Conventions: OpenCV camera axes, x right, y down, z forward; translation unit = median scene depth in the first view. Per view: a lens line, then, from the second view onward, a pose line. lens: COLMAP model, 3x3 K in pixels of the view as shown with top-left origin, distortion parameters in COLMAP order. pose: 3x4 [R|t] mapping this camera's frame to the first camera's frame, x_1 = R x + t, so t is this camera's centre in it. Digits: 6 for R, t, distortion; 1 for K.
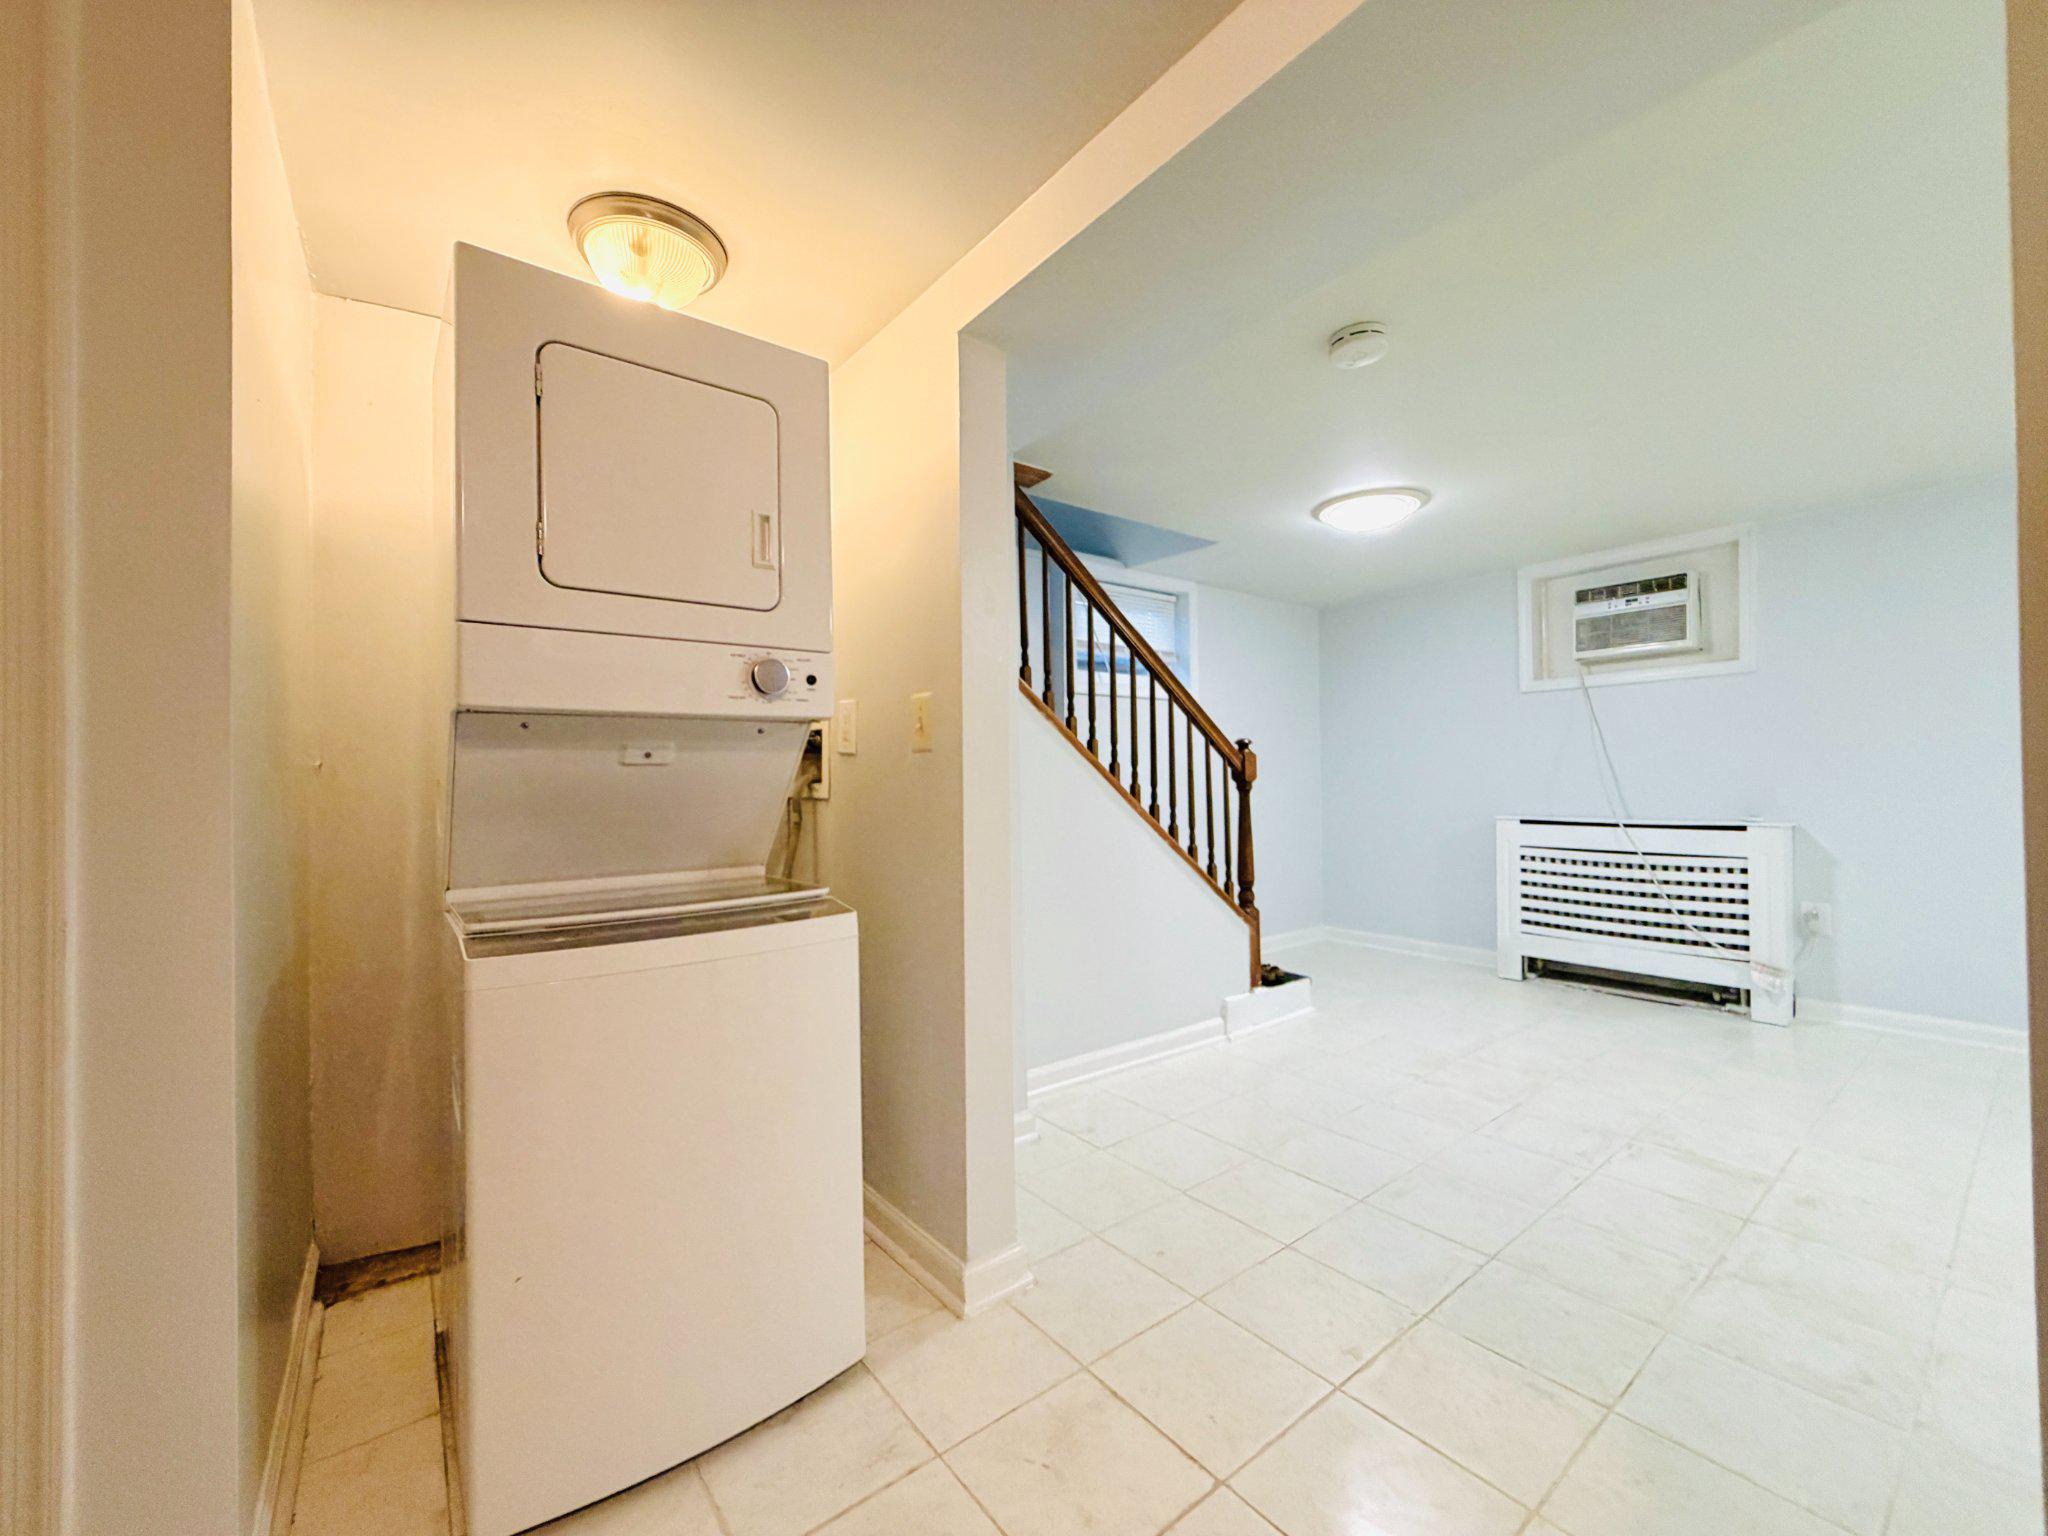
lens RADIAL K [[826.6, 0, 1020.3], [0, 826.6, 770.0], [0, 0, 1]] dist [0.001920, 0.000120]
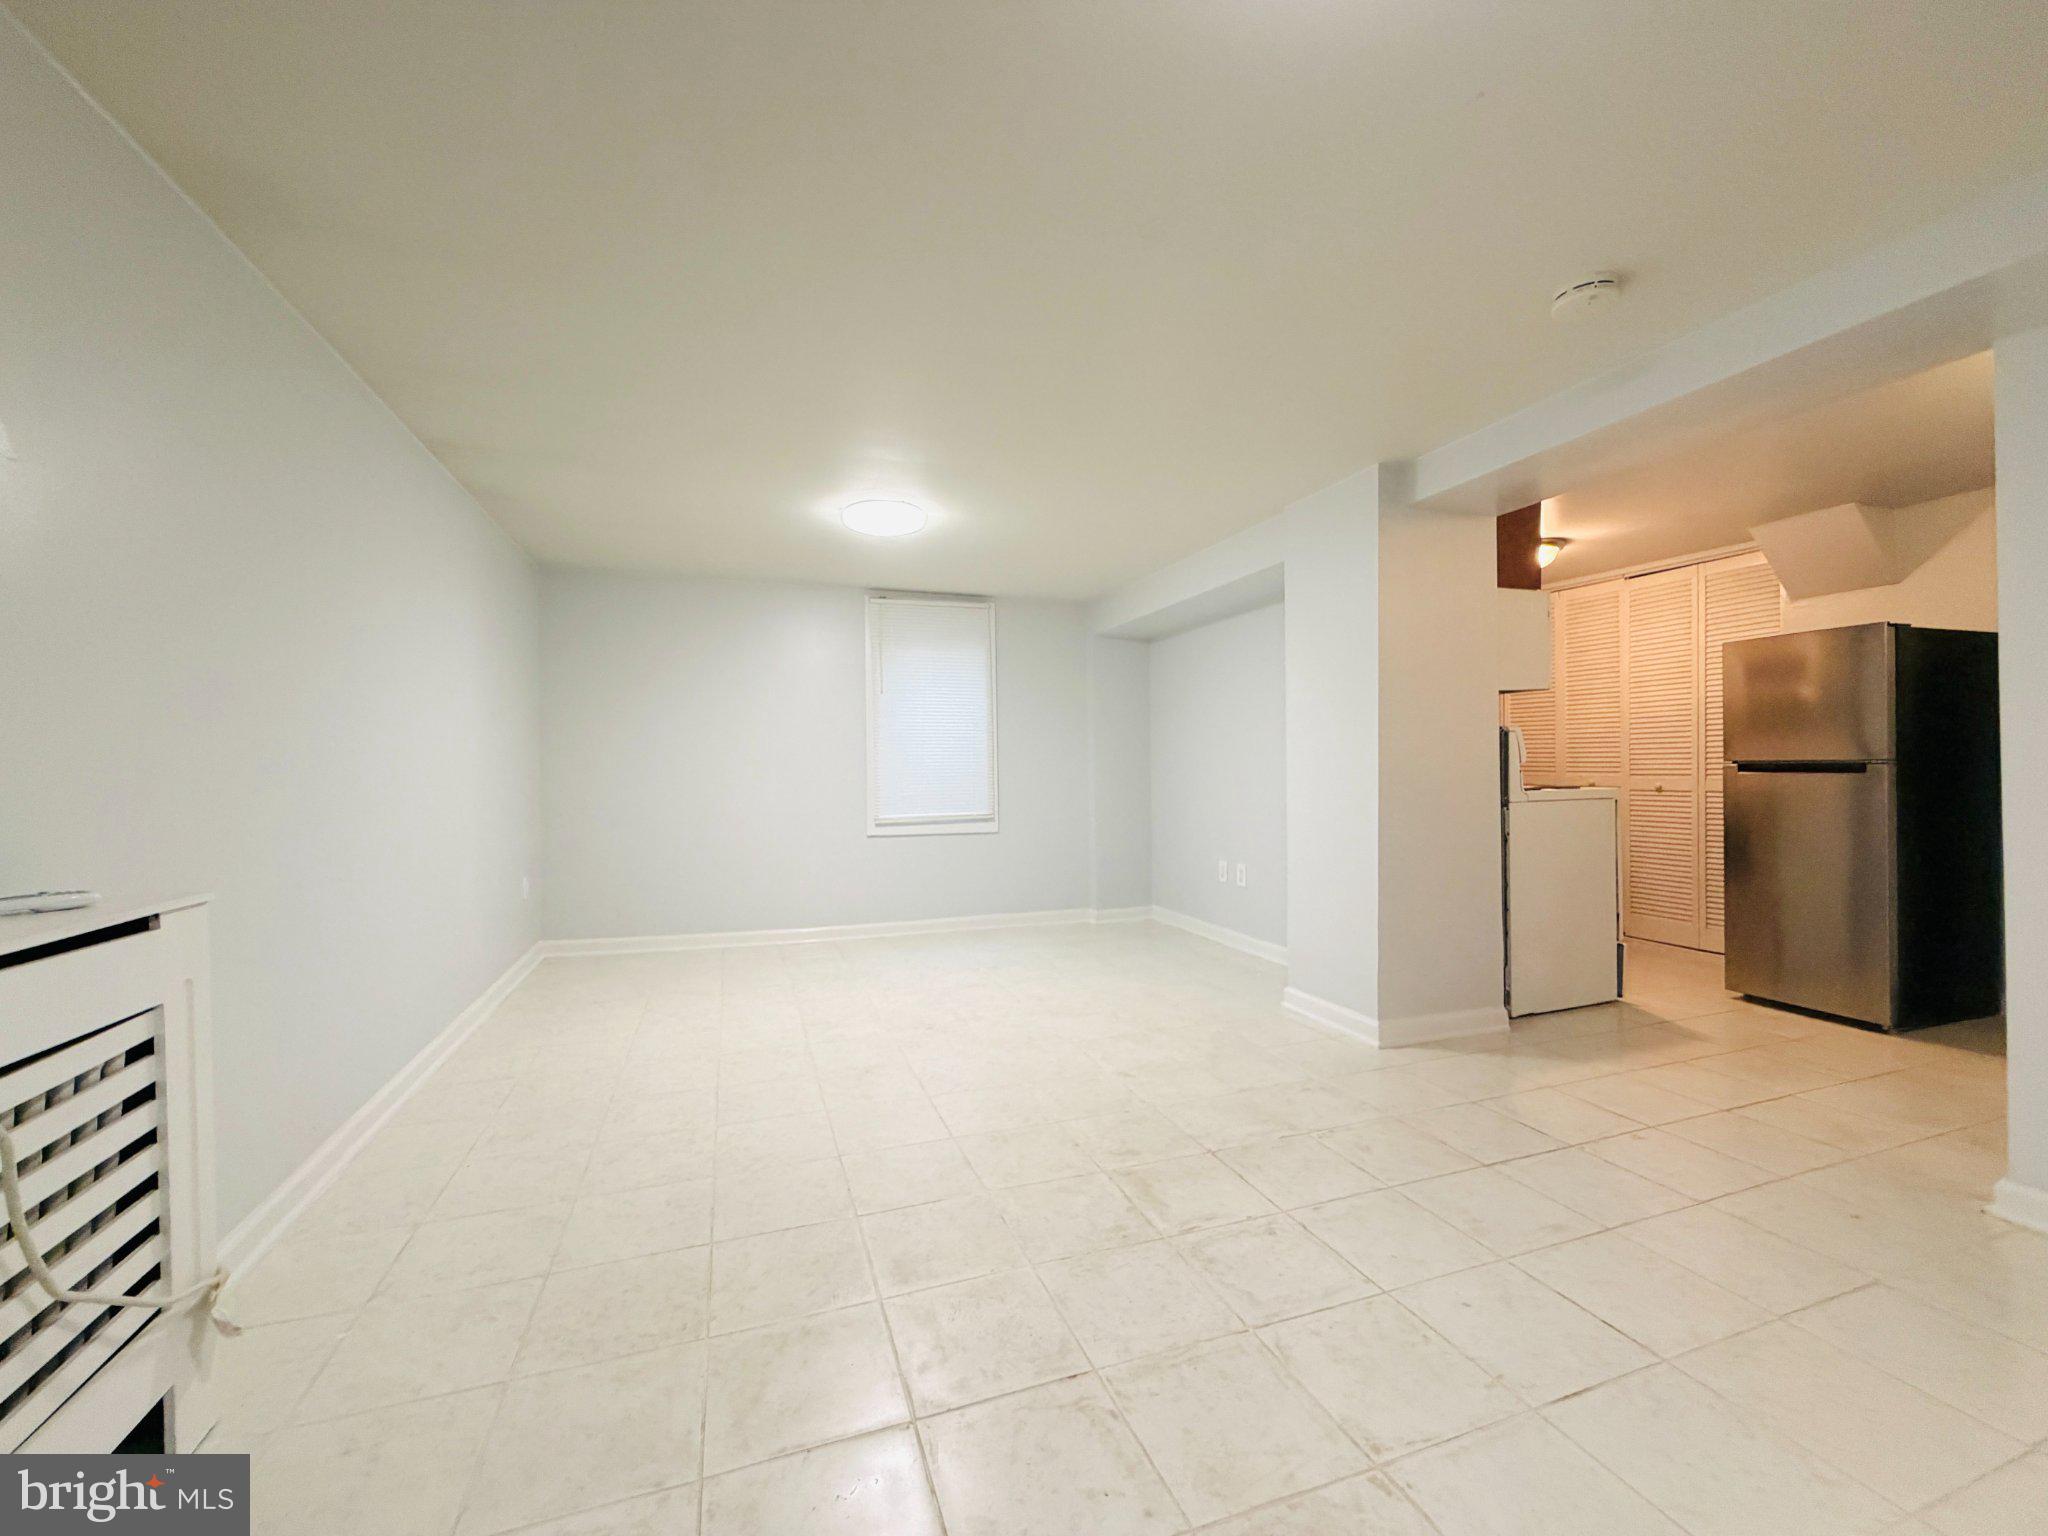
lens RADIAL K [[826.6, 0, 1025.6], [0, 826.6, 767.9], [0, 0, 1]] dist [0.001920, 0.000120]
pose [[-0.950644, 0.036799, 0.308094, 0.667117], [0.031150, 0.999245, -0.023234, 0.040576], [-0.308716, -0.012490, -0.951072, 1.895718]]
